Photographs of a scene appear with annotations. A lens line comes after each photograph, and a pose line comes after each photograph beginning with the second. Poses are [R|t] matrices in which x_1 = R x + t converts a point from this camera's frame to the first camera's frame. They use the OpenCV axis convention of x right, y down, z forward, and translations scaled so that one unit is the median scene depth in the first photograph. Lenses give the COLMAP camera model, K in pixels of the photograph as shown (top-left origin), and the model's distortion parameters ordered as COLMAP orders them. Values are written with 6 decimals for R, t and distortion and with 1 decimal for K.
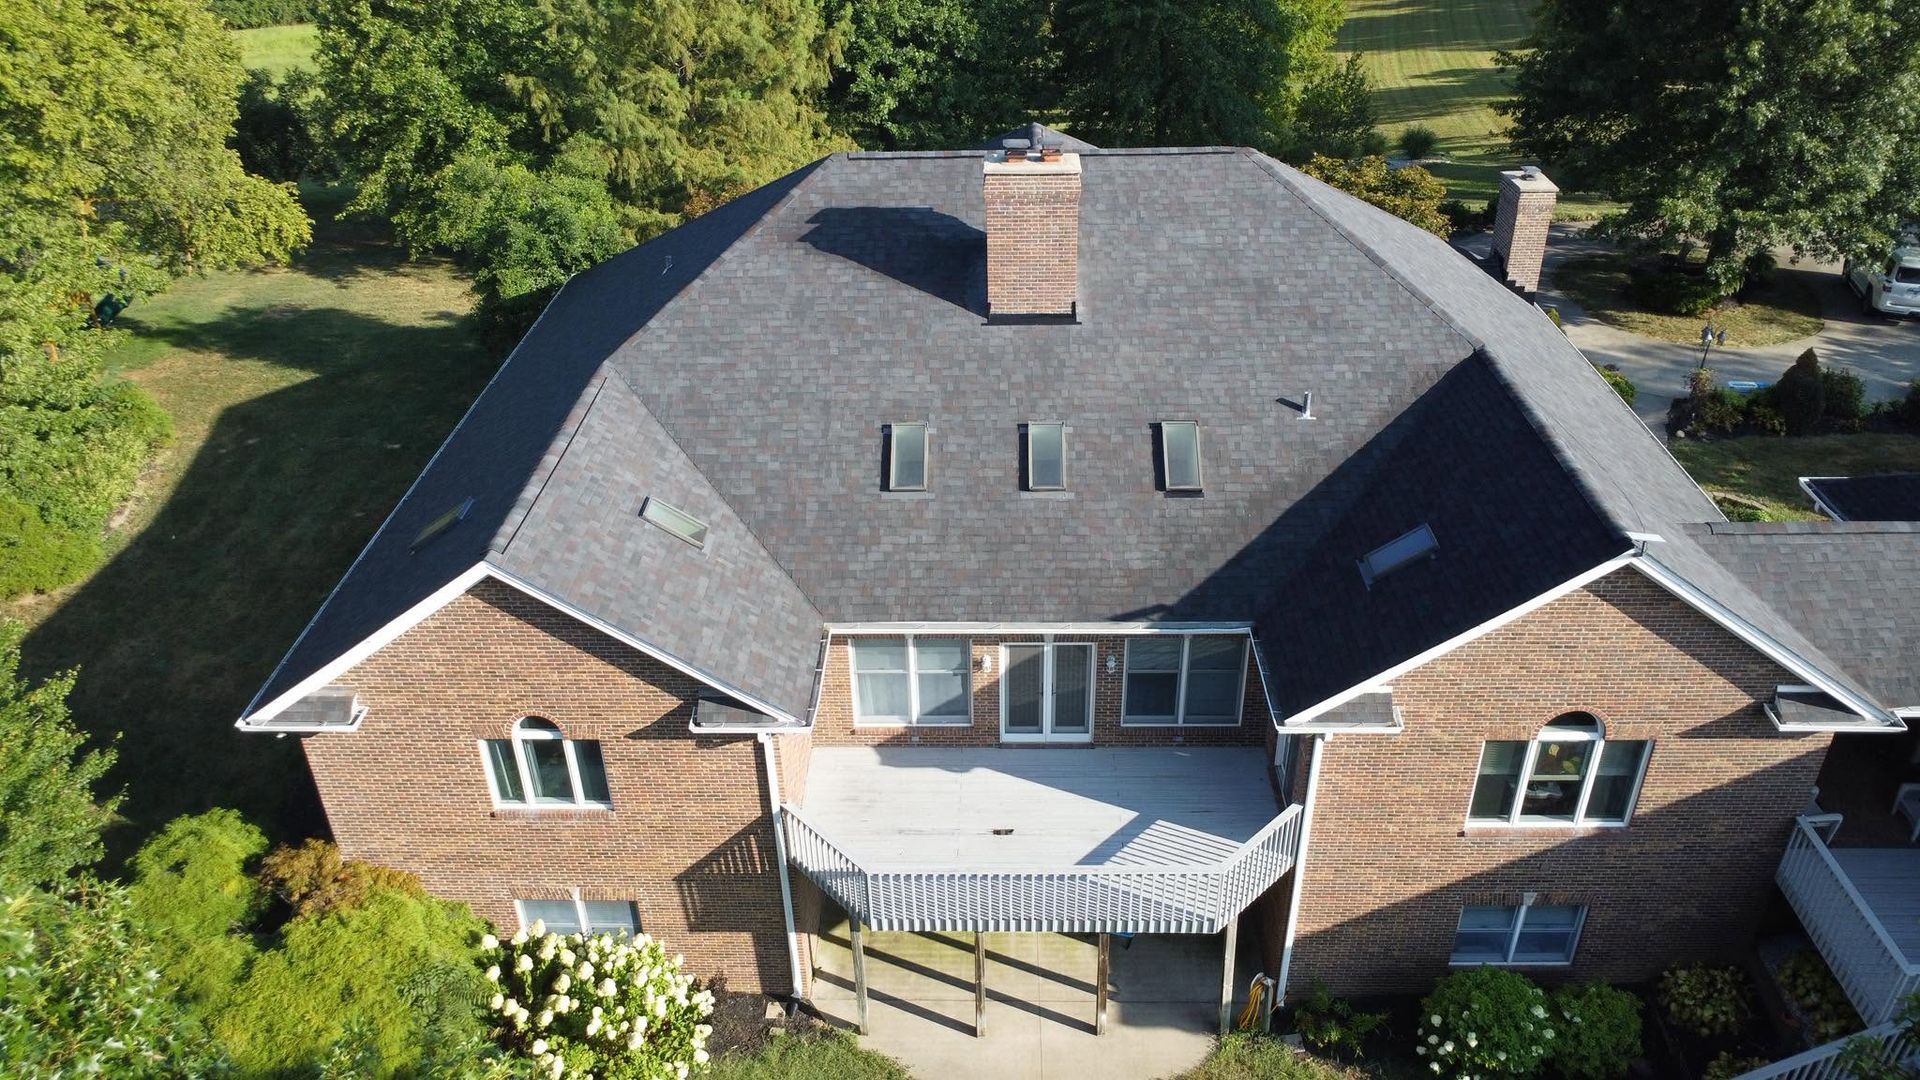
lens RADIAL K [[1368.7, 0, 960.0], [0, 1368.7, 540.0], [0, 0, 1]] dist [-0.030626, 0.000761]
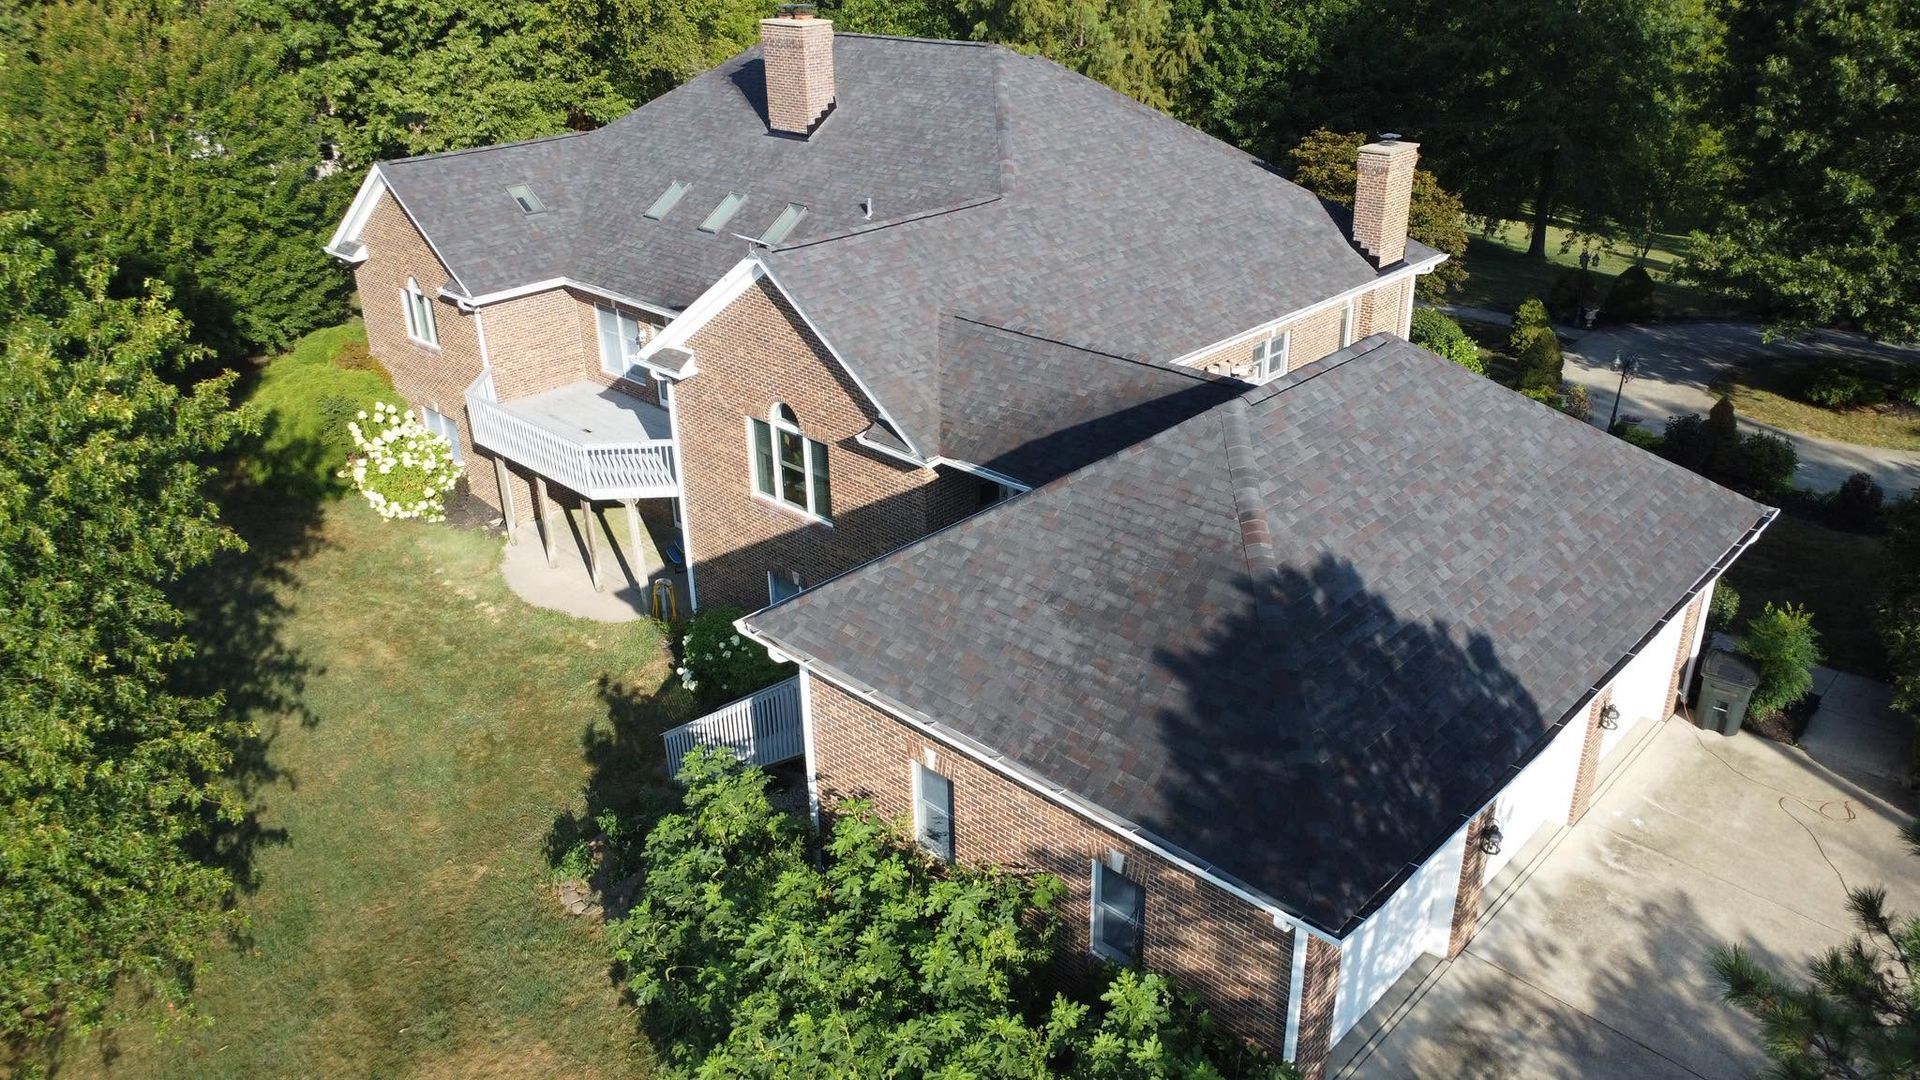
lens RADIAL K [[1368.7, 0, 960.0], [0, 1368.7, 540.0], [0, 0, 1]] dist [-0.030626, 0.000761]
pose [[0.742509, 0.298711, -0.599544, 1.154880], [-0.345395, 0.937630, 0.039399, 0.113816], [0.573919, 0.177825, 0.799372, 0.051259]]
